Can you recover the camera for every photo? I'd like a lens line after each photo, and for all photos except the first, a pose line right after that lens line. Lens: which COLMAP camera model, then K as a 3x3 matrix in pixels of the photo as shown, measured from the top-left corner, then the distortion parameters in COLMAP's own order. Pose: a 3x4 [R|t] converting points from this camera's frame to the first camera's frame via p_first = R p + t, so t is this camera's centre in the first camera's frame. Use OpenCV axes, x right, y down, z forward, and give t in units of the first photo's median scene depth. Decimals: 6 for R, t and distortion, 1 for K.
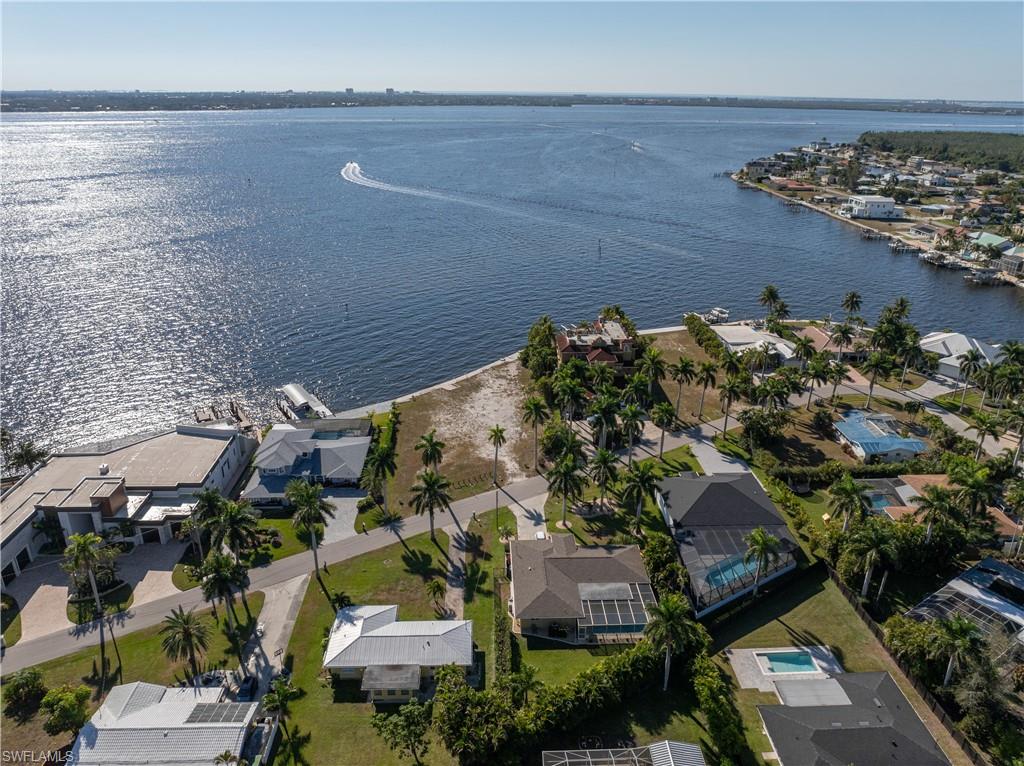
lens RADIAL K [[720.6, 0, 510.1], [0, 720.6, 382.5], [0, 0, 1]] dist [-0.039169, -0.000821]
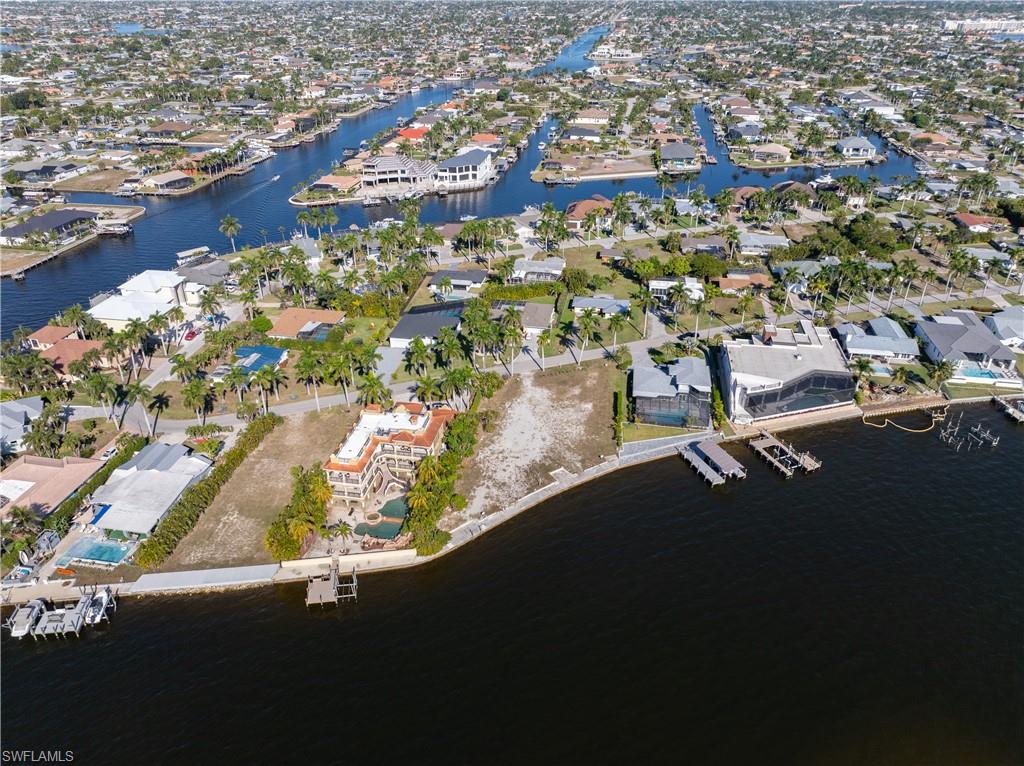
lens RADIAL K [[720.6, 0, 510.8], [0, 720.6, 382.7], [0, 0, 1]] dist [-0.039169, -0.000821]
pose [[-0.977914, -0.105327, 0.180531, -0.179102], [0.076306, 0.624208, 0.777523, -0.796285], [-0.194583, 0.774126, -0.602384, 1.523149]]
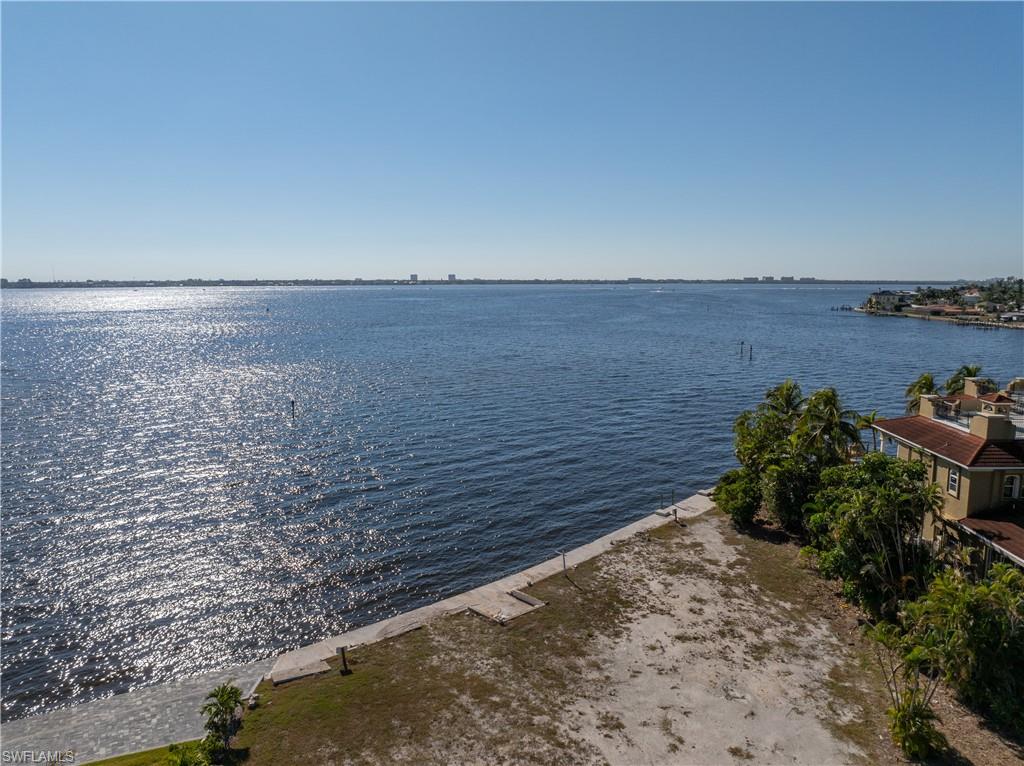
lens RADIAL K [[720.6, 0, 513.4], [0, 720.6, 383.3], [0, 0, 1]] dist [-0.039169, -0.000821]
pose [[0.997406, 0.001943, -0.071951, -0.064057], [-0.019387, 0.969943, -0.242559, -0.009257], [0.069317, 0.243324, 0.967465, 0.760960]]
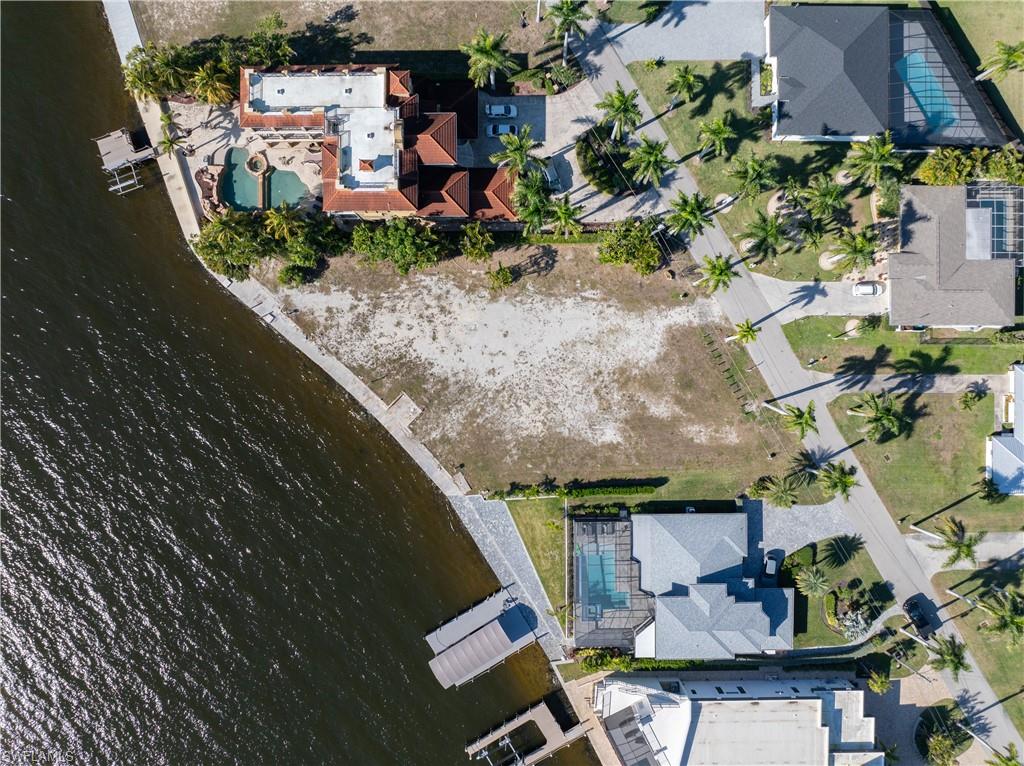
lens RADIAL K [[720.6, 0, 511.9], [0, 720.6, 385.1], [0, 0, 1]] dist [-0.039169, -0.000821]
pose [[0.036759, -0.999282, -0.009156, -0.056184], [0.384341, 0.005680, 0.923174, -0.522503], [-0.922459, -0.037454, 0.384274, 0.722585]]
